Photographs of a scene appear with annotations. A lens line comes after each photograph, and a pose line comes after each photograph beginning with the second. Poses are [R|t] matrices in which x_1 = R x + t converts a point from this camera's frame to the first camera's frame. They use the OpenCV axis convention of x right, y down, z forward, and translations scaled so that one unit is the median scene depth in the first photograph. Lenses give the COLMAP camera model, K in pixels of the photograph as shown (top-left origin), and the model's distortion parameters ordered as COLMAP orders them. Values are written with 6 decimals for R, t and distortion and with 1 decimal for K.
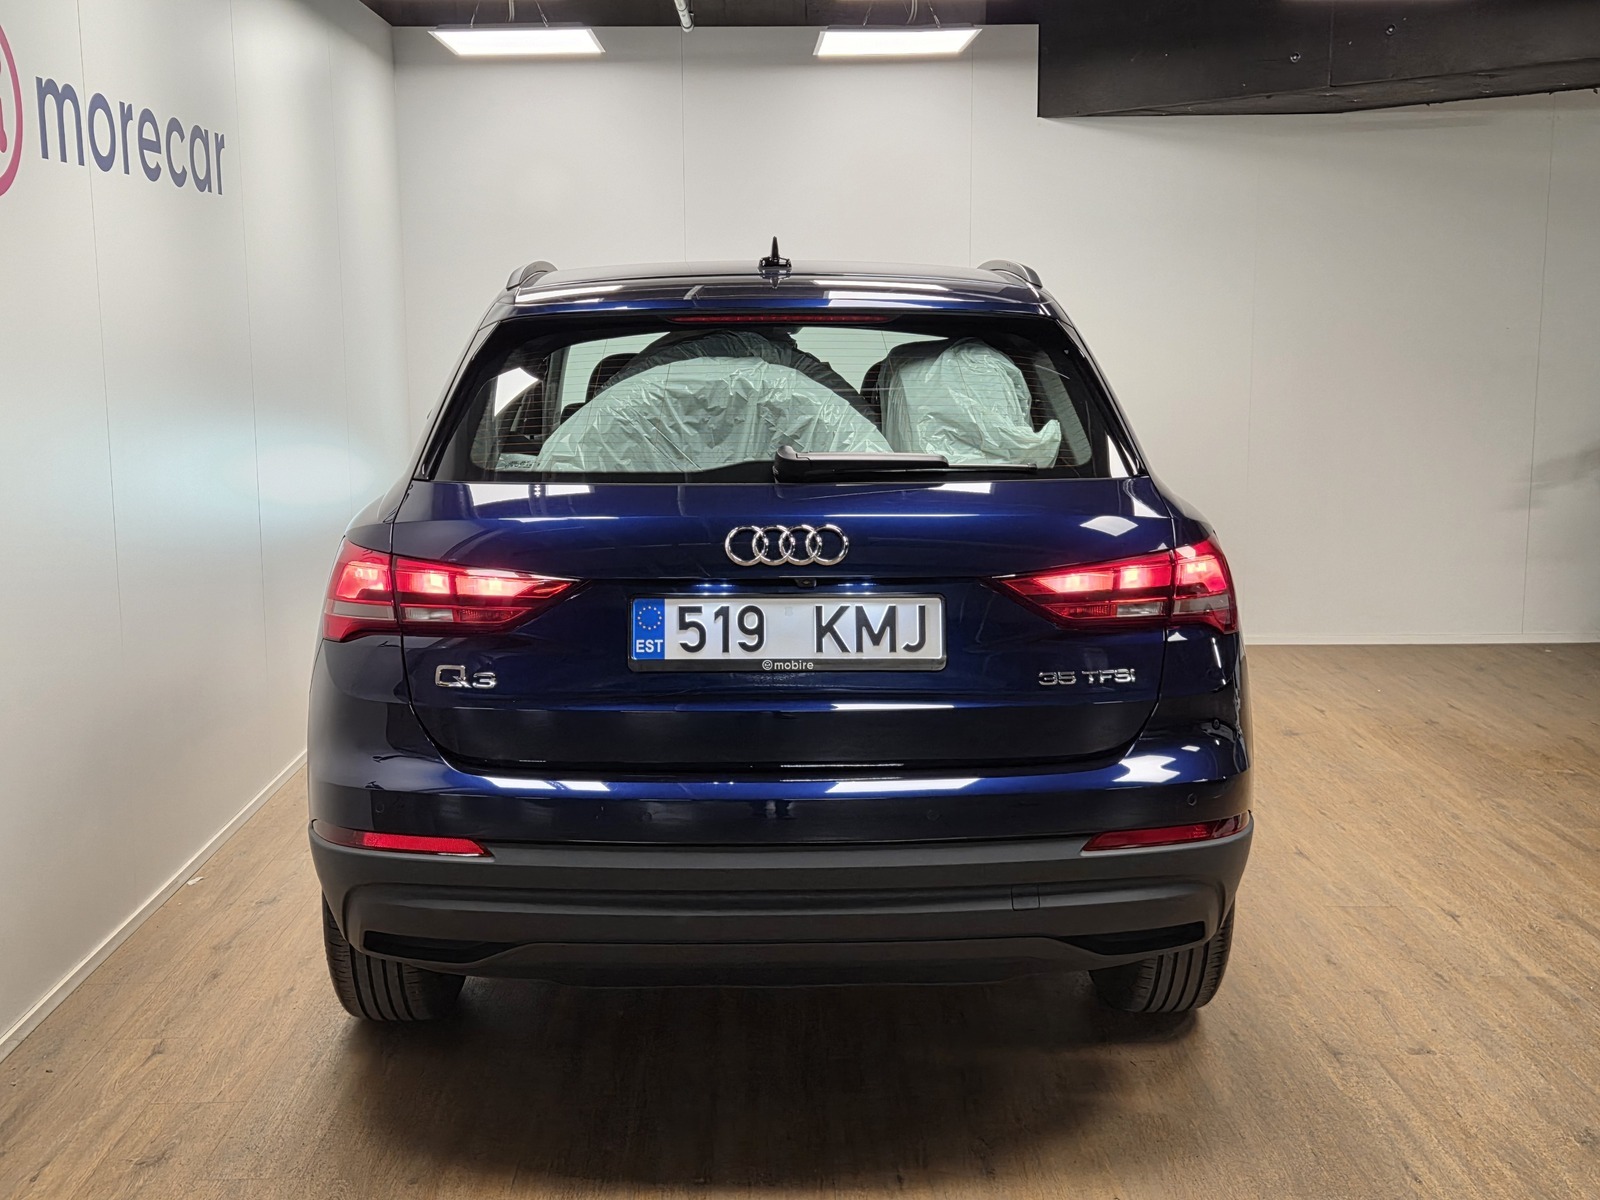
lens RADIAL K [[1816.4, 0, 799.3], [0, 1816.4, 596.1], [0, 0, 1]] dist [0.039242, 0.000000]
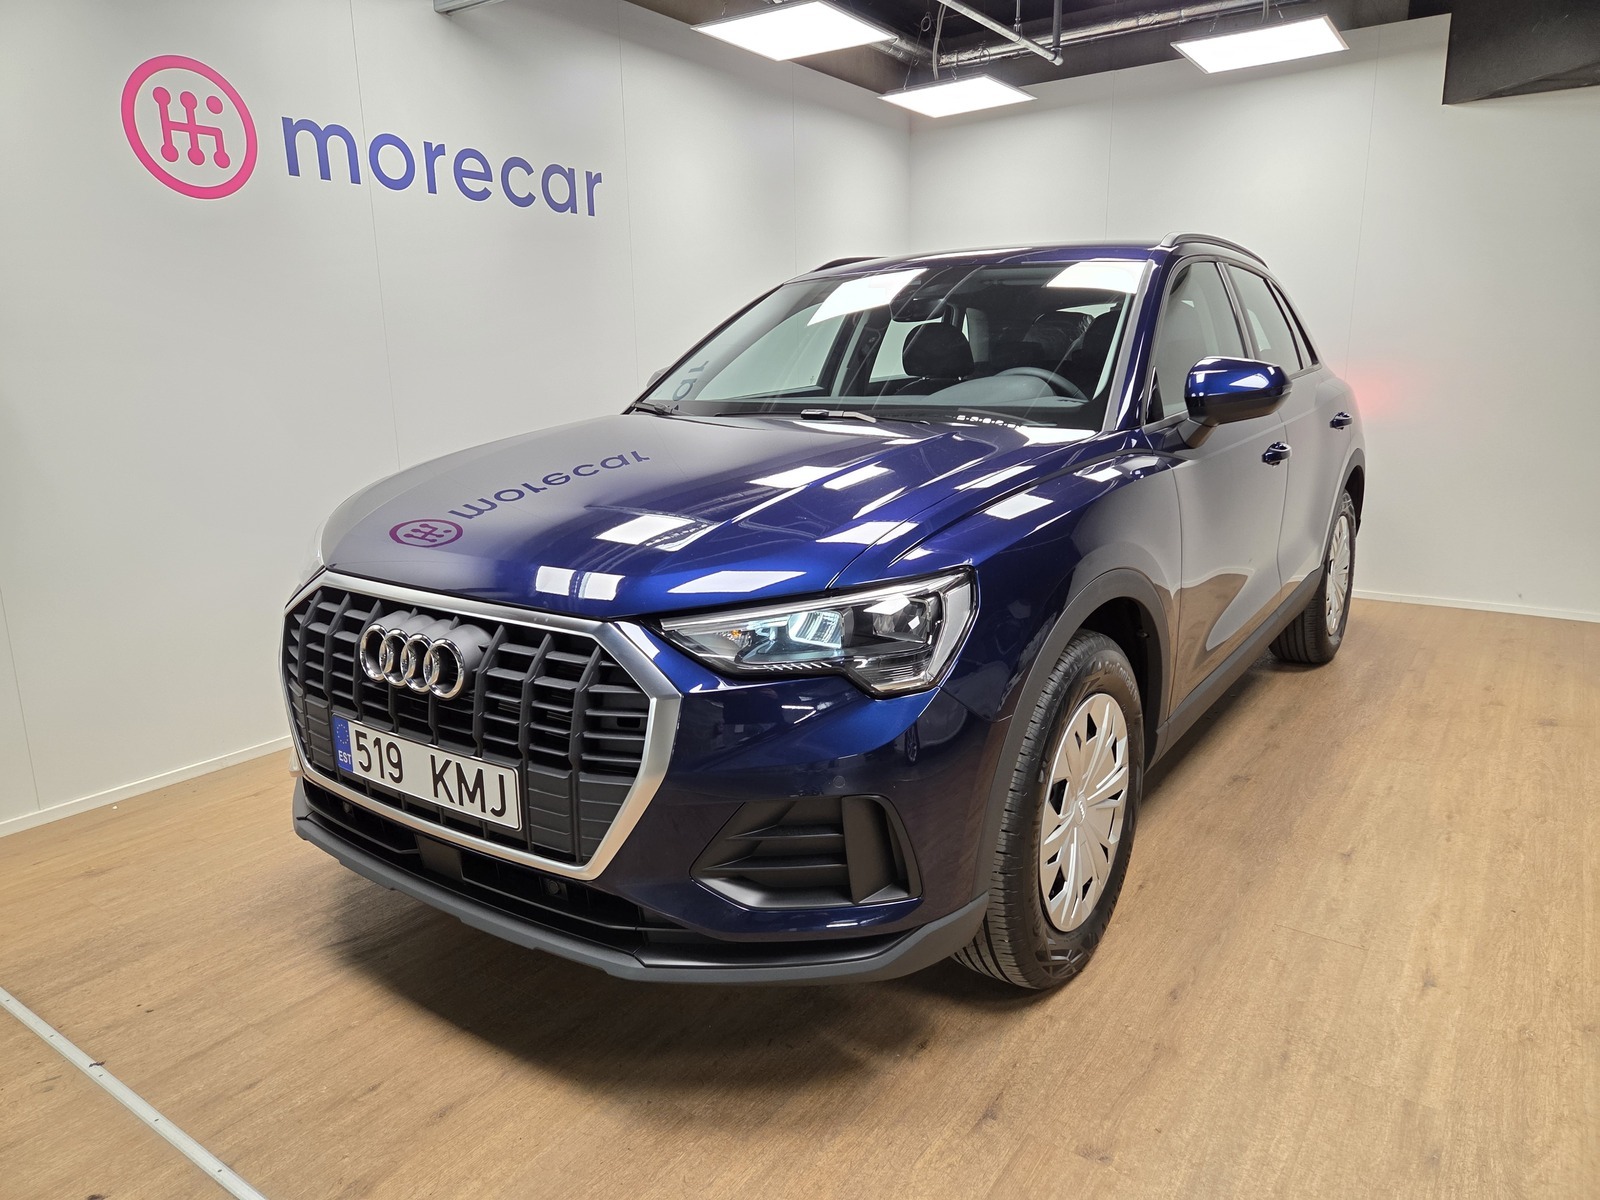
lens RADIAL K [[1064.6, 0, 817.6], [0, 1064.6, 601.0], [0, 0, 1]] dist [0.058333, -0.048080]
pose [[0.811064, 0.121483, -0.572204, 0.378767], [-0.078454, 0.991950, 0.099395, -0.018887], [0.579673, -0.035724, 0.814066, 0.442250]]
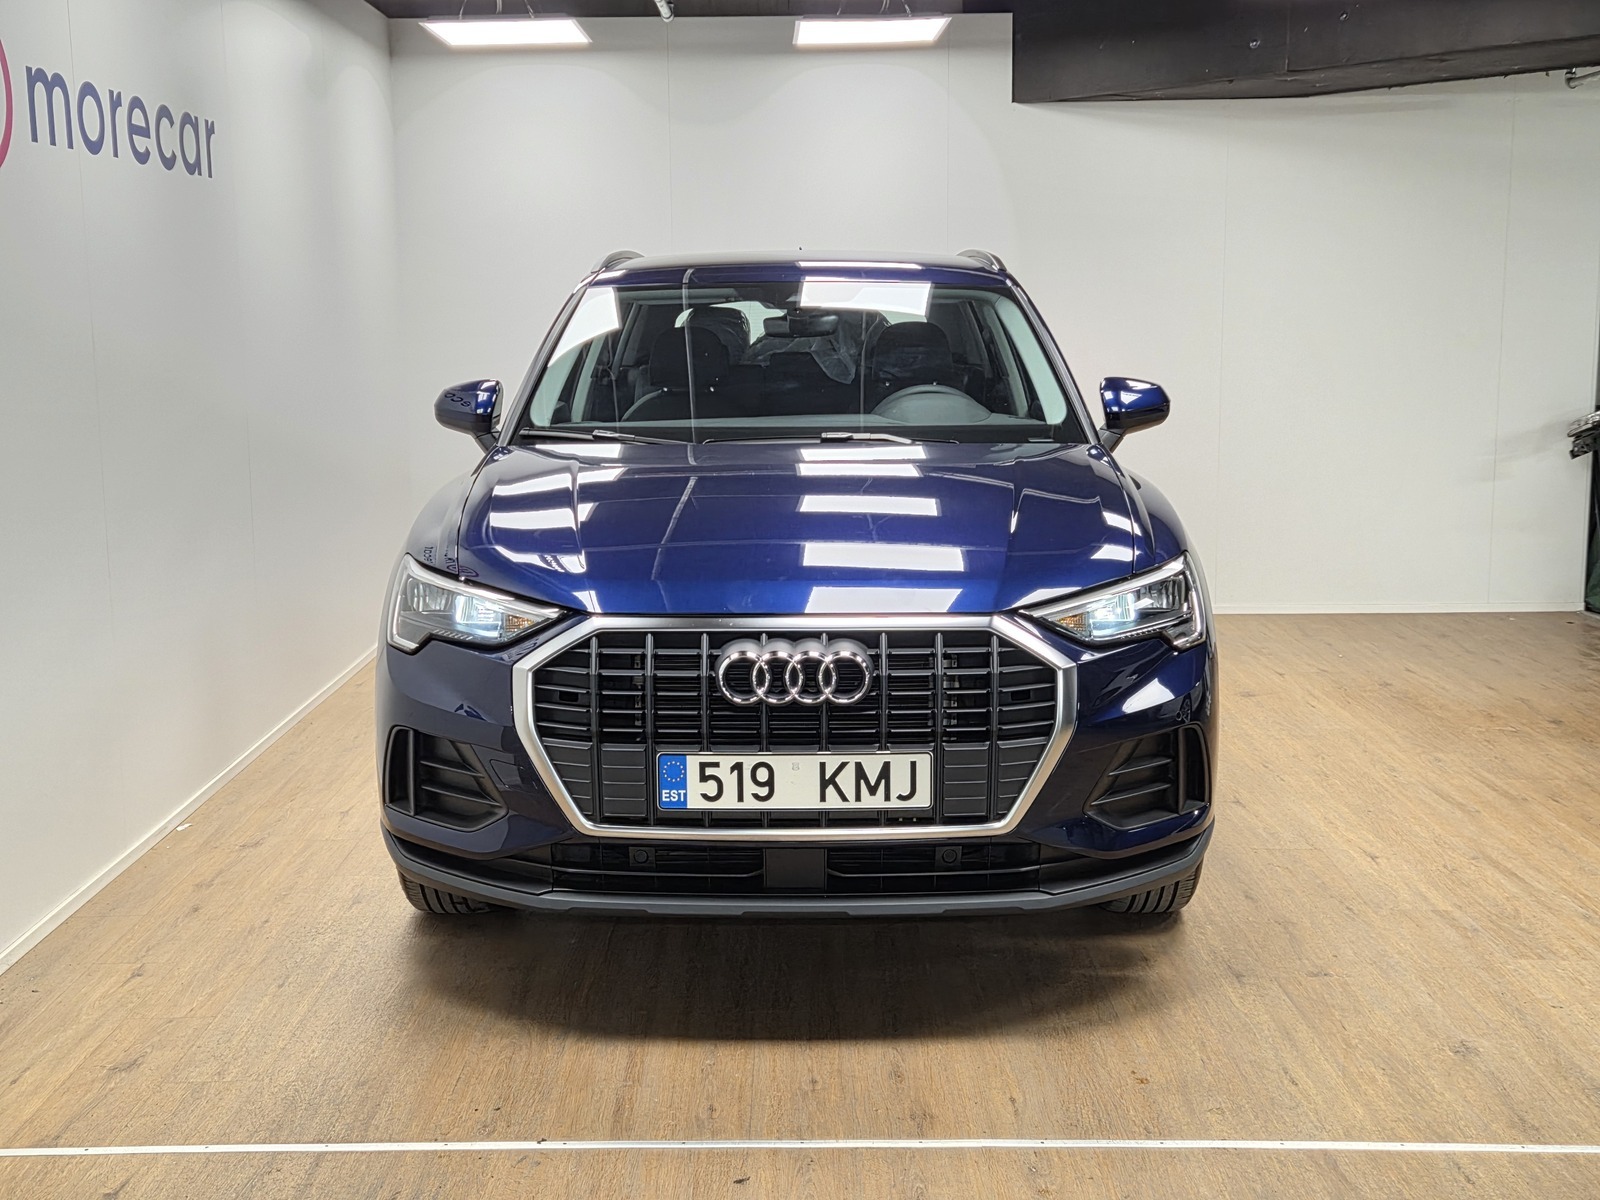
lens RADIAL K [[1816.4, 0, 805.5], [0, 1816.4, 572.9], [0, 0, 1]] dist [0.039242, 0.000000]
pose [[0.999914, -0.001799, -0.012981, 0.043781], [0.001710, 0.999975, -0.006879, 0.017620], [0.012993, 0.006856, 0.999892, -0.053316]]
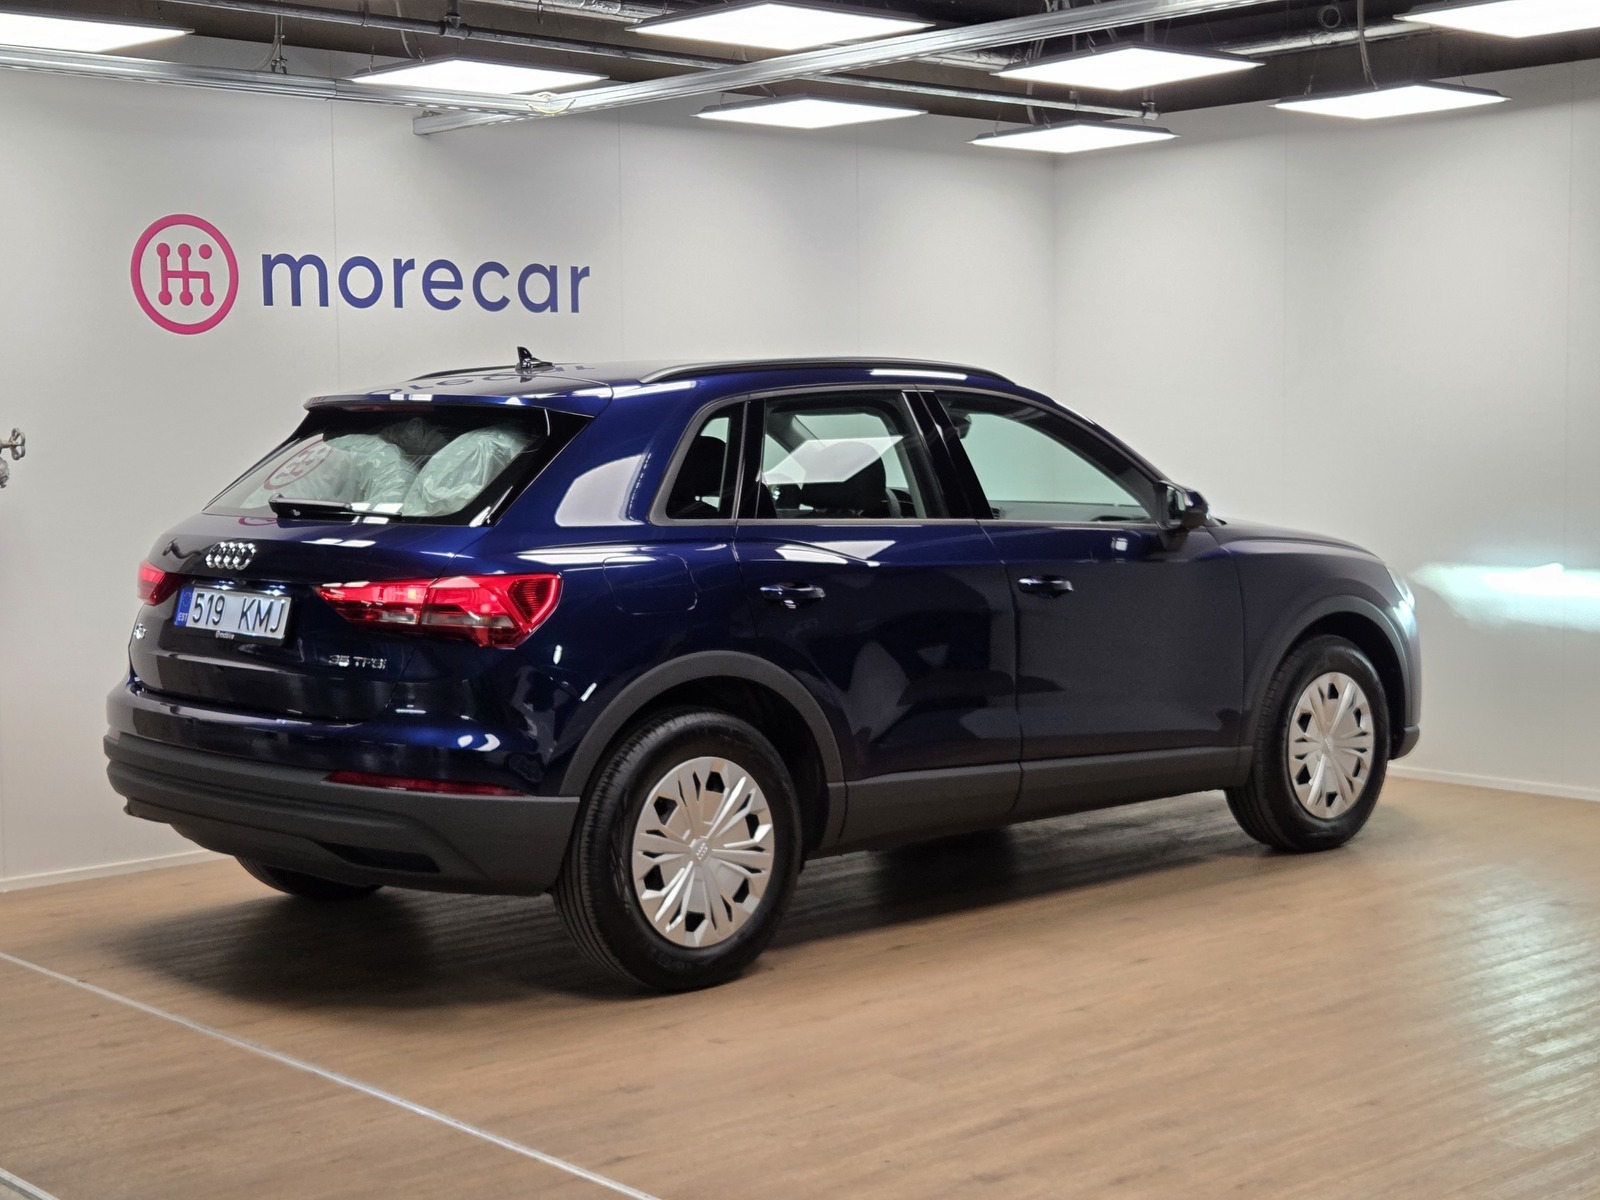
lens RADIAL K [[2465.0, 0, 860.8], [0, 2465.0, 610.2], [0, 0, 1]] dist [0.015589, 0.000000]
pose [[0.676440, 0.057620, -0.734240, 1.200257], [-0.107564, 0.993974, -0.021094, 0.002207], [0.728600, 0.093247, 0.678562, -0.007821]]
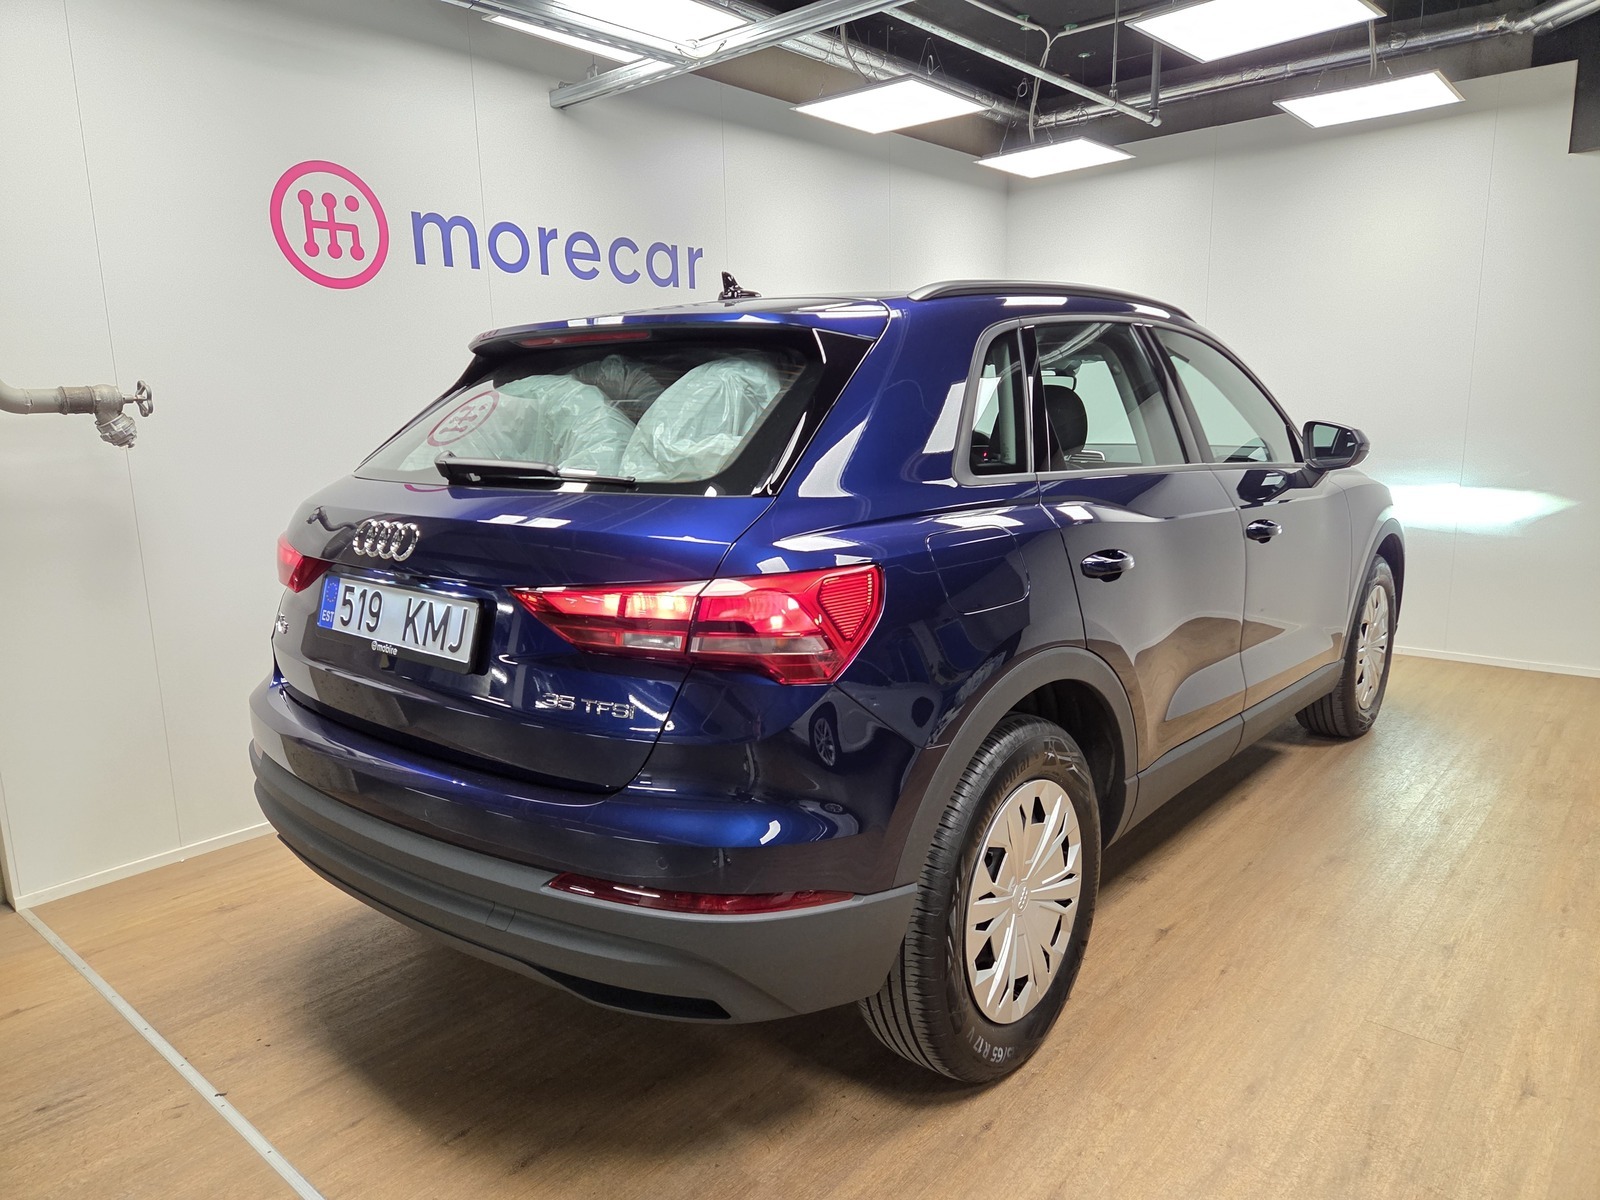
lens RADIAL K [[1064.6, 0, 804.7], [0, 1064.6, 611.5], [0, 0, 1]] dist [0.058333, -0.048080]
pose [[0.743616, 0.115621, -0.658534, 0.395368], [-0.083406, 0.993282, 0.080211, -0.037590], [0.663384, -0.004721, 0.748264, 0.438244]]
